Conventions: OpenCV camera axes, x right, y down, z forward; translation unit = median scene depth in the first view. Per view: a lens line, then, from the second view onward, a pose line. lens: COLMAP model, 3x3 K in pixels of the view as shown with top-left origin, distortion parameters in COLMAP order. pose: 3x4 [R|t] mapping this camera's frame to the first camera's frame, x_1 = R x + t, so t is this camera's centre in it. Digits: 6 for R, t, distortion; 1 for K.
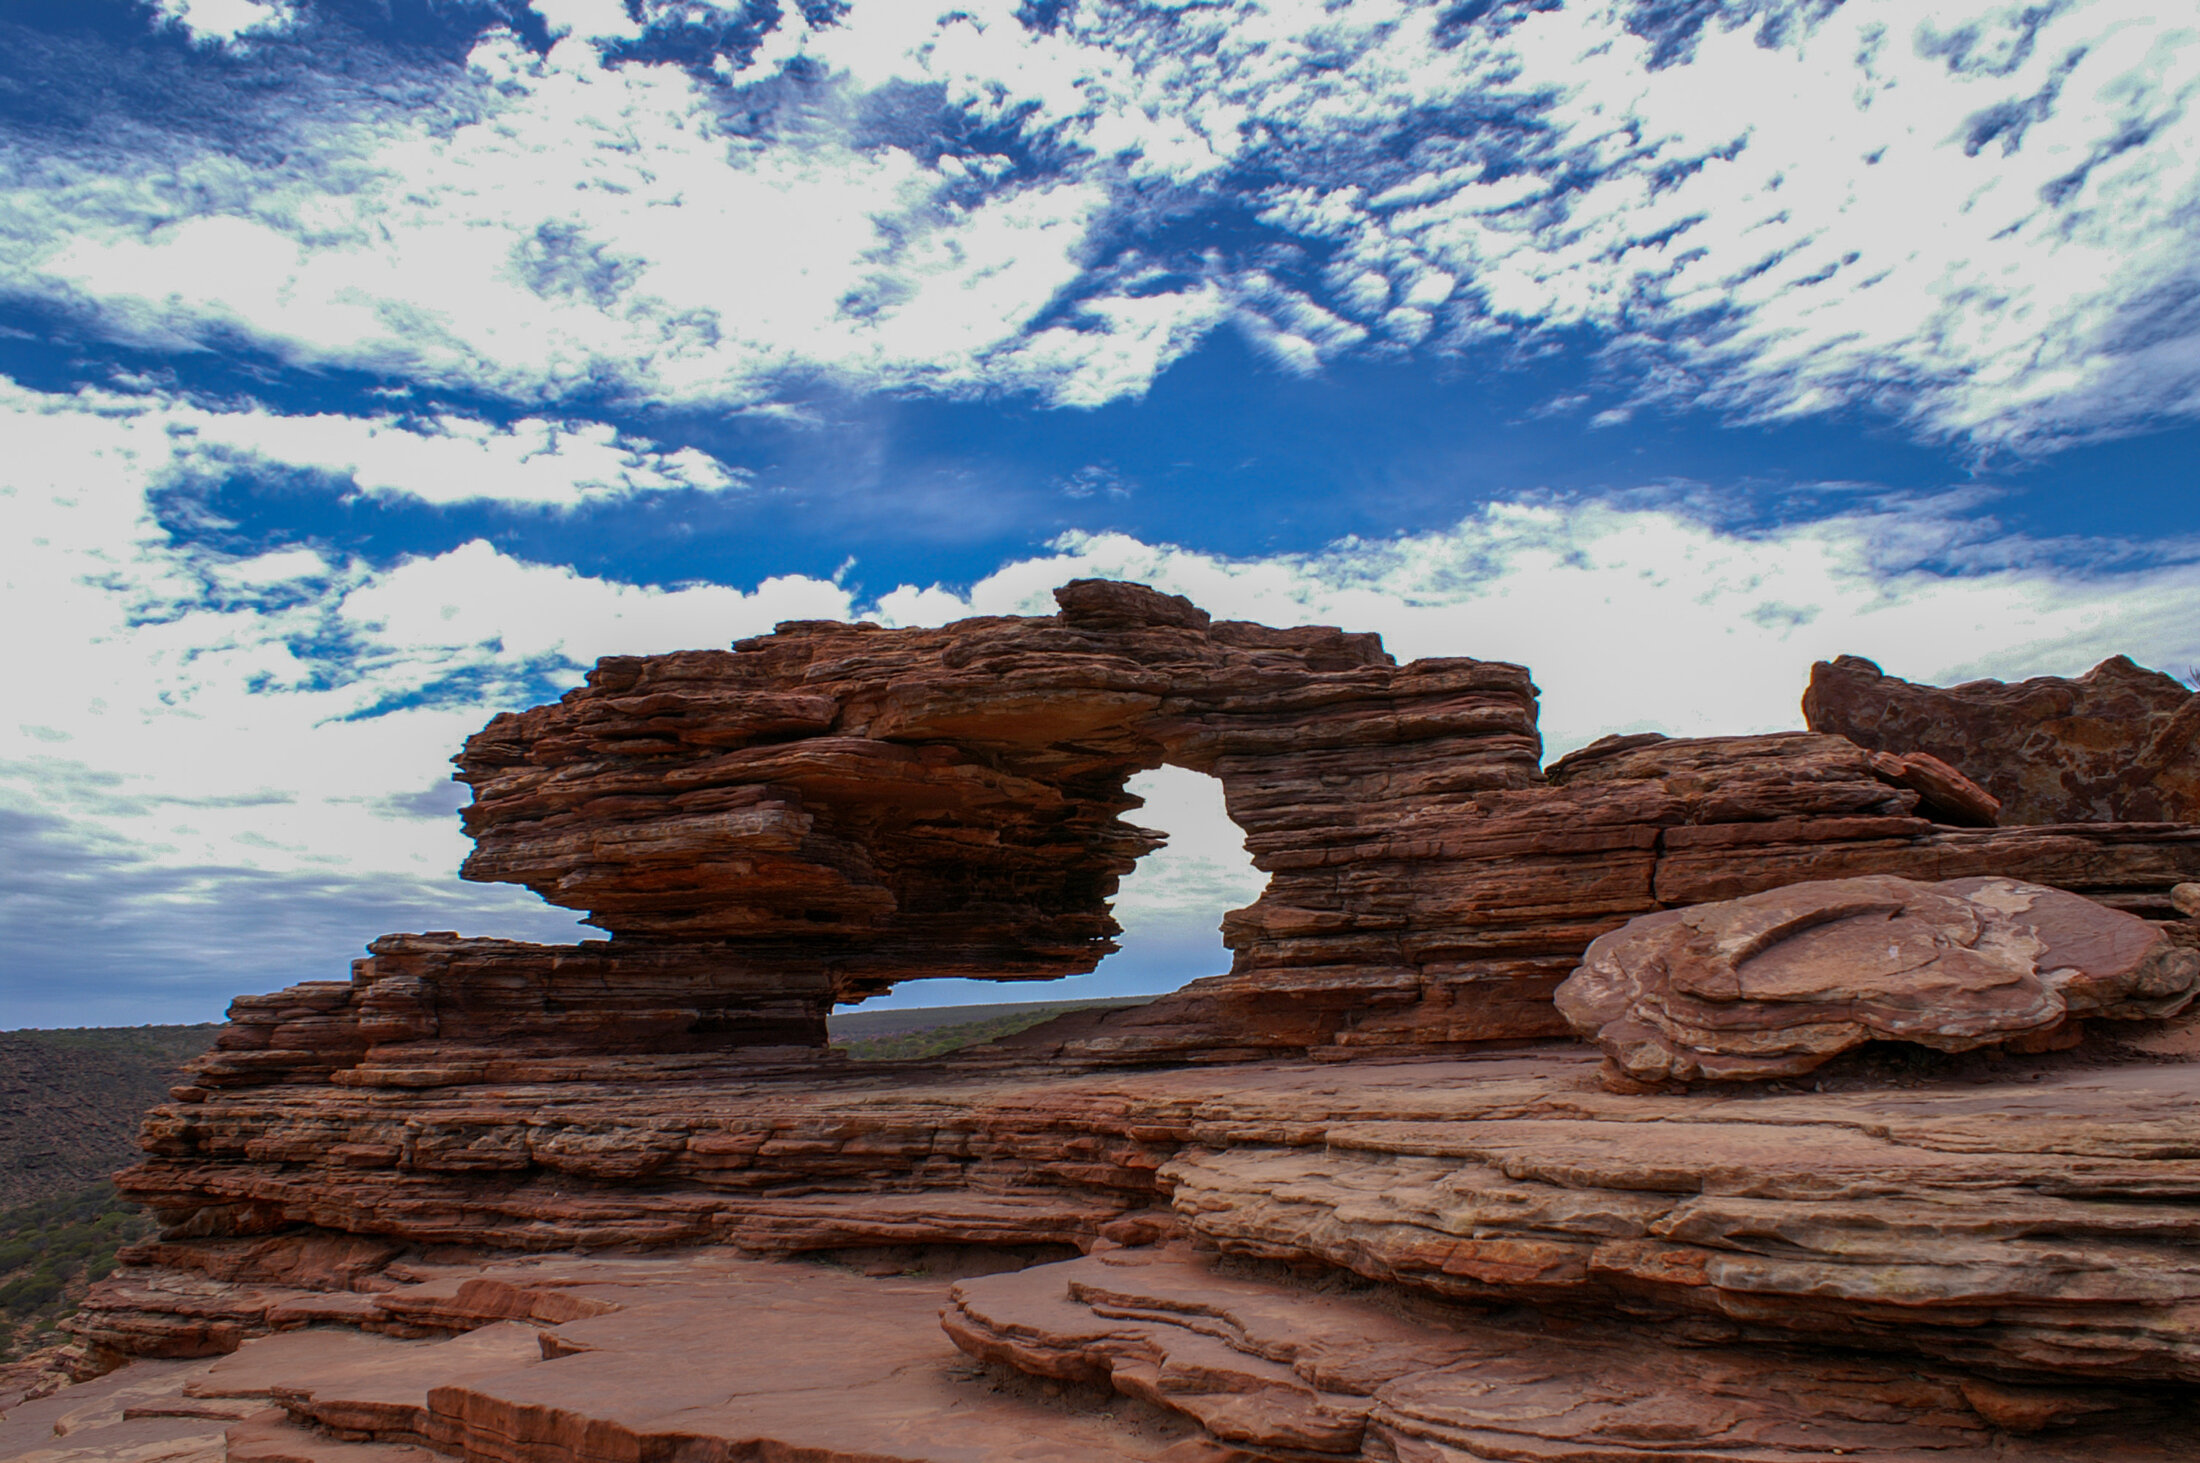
lens RADIAL K [[1706.0, 0, 1097.5], [0, 1706.0, 774.2], [0, 0, 1]] dist [-0.158906, 0.132920]
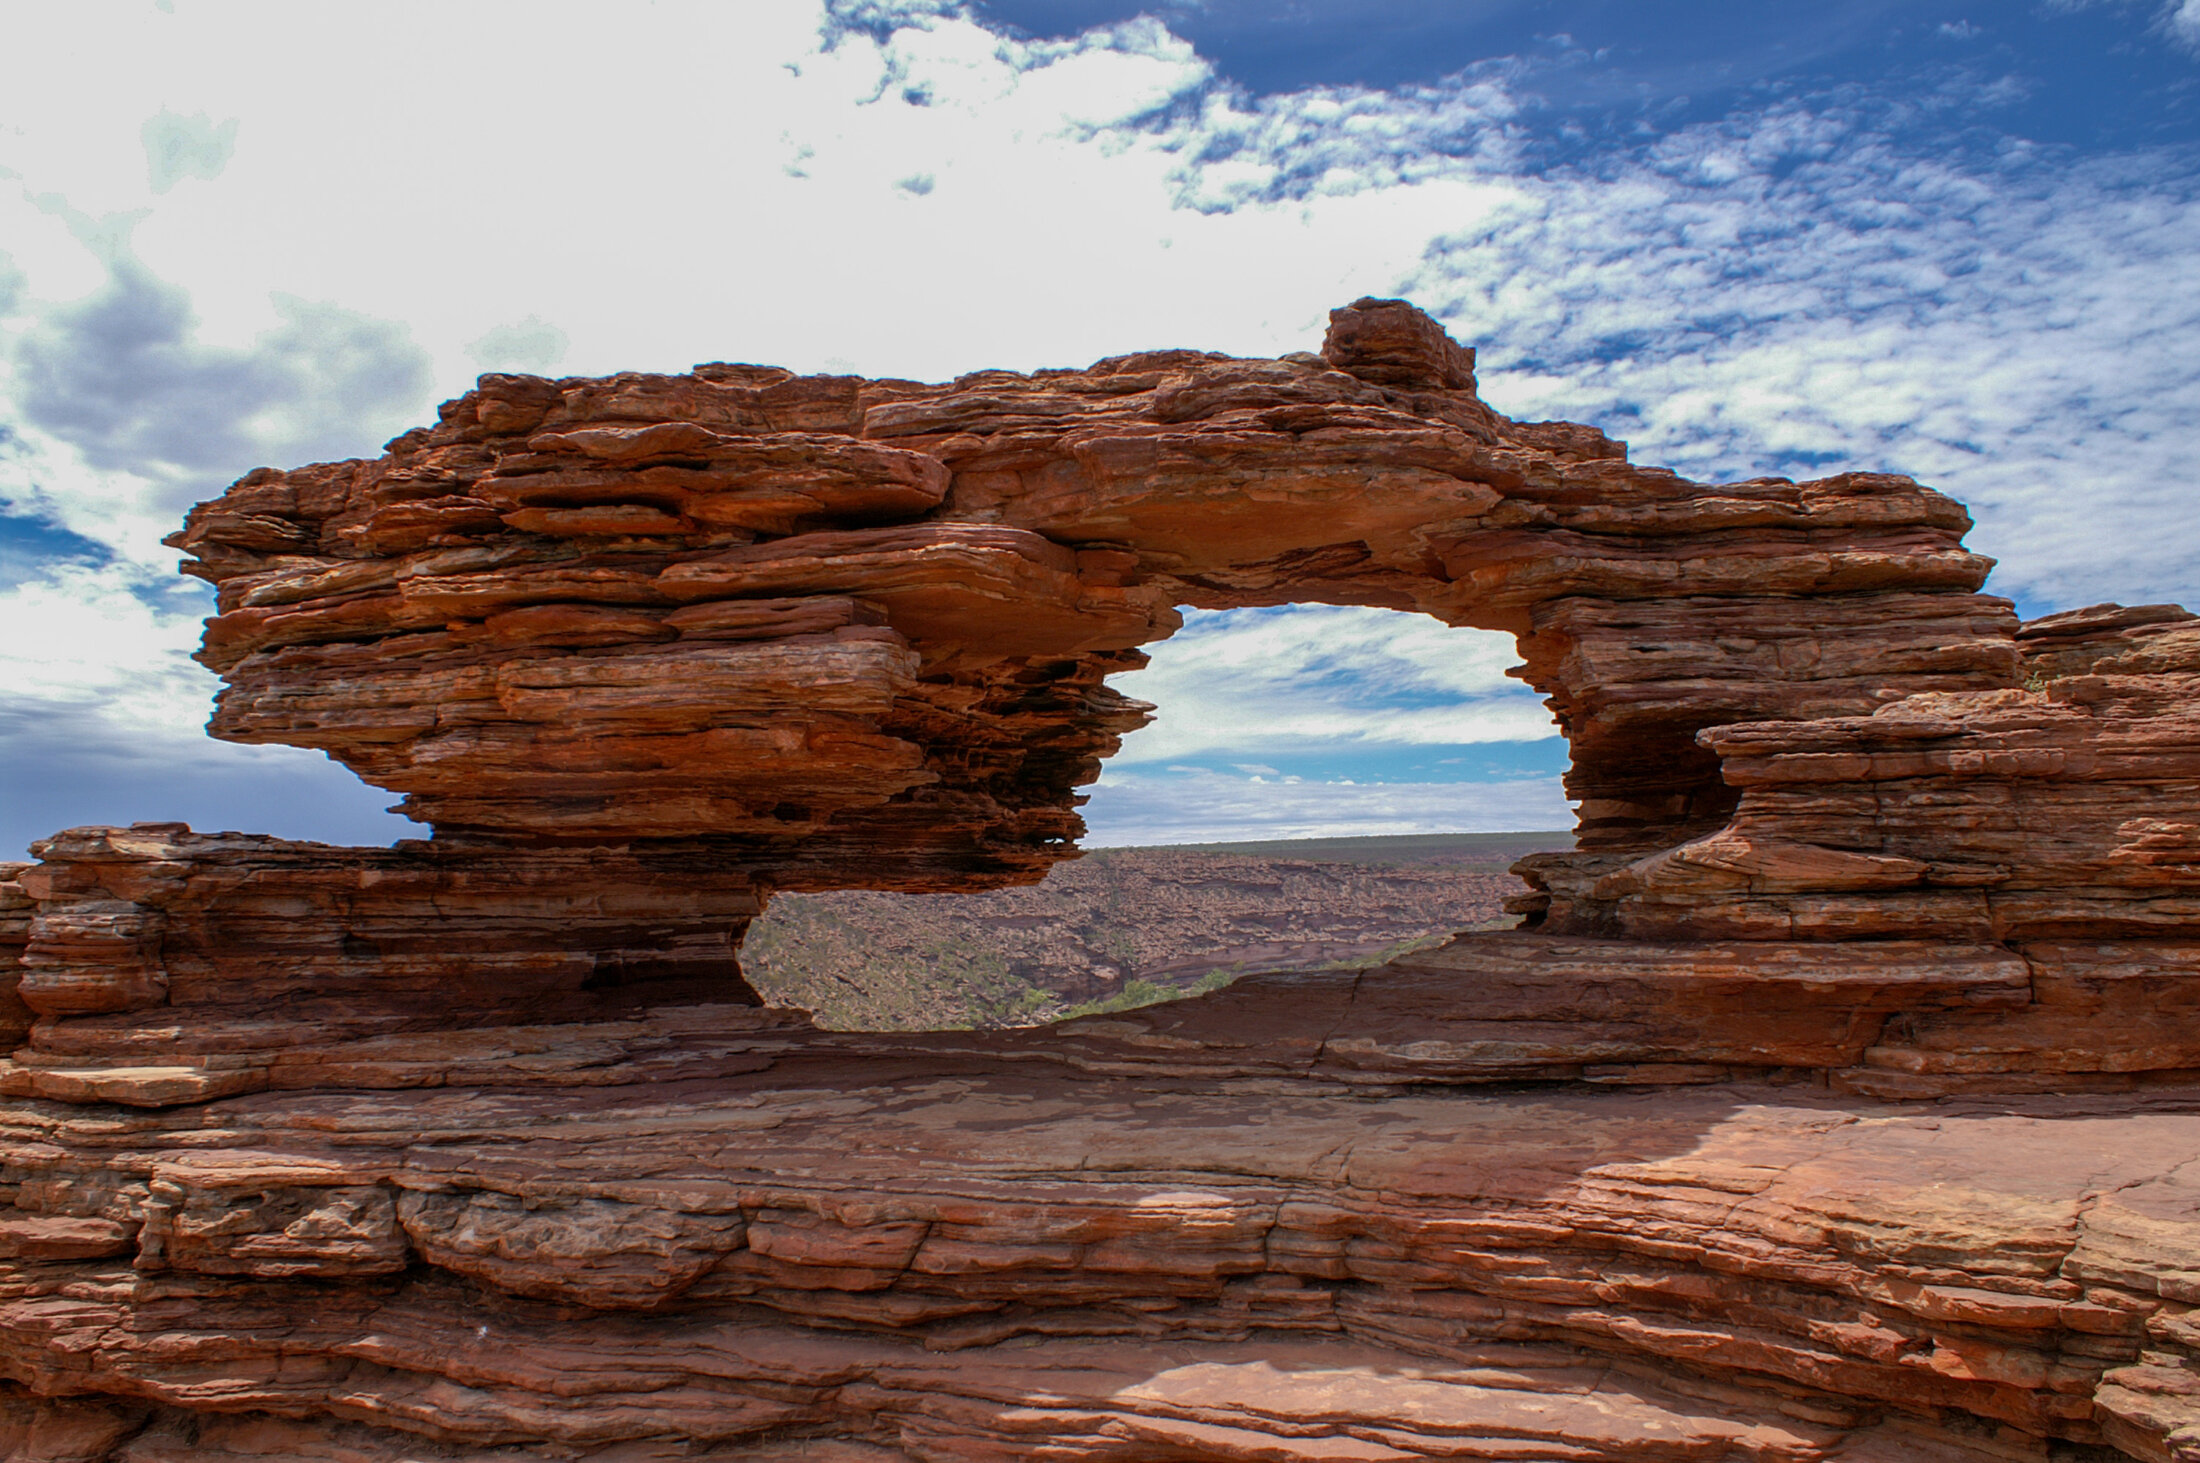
lens RADIAL K [[1706.0, 0, 1097.5], [0, 1706.0, 774.2], [0, 0, 1]] dist [-0.158906, 0.132920]
pose [[0.970621, 0.035065, 0.238046, -0.251147], [-0.053369, 0.996055, 0.070890, 0.020569], [-0.234621, -0.081511, 0.968663, 0.421190]]
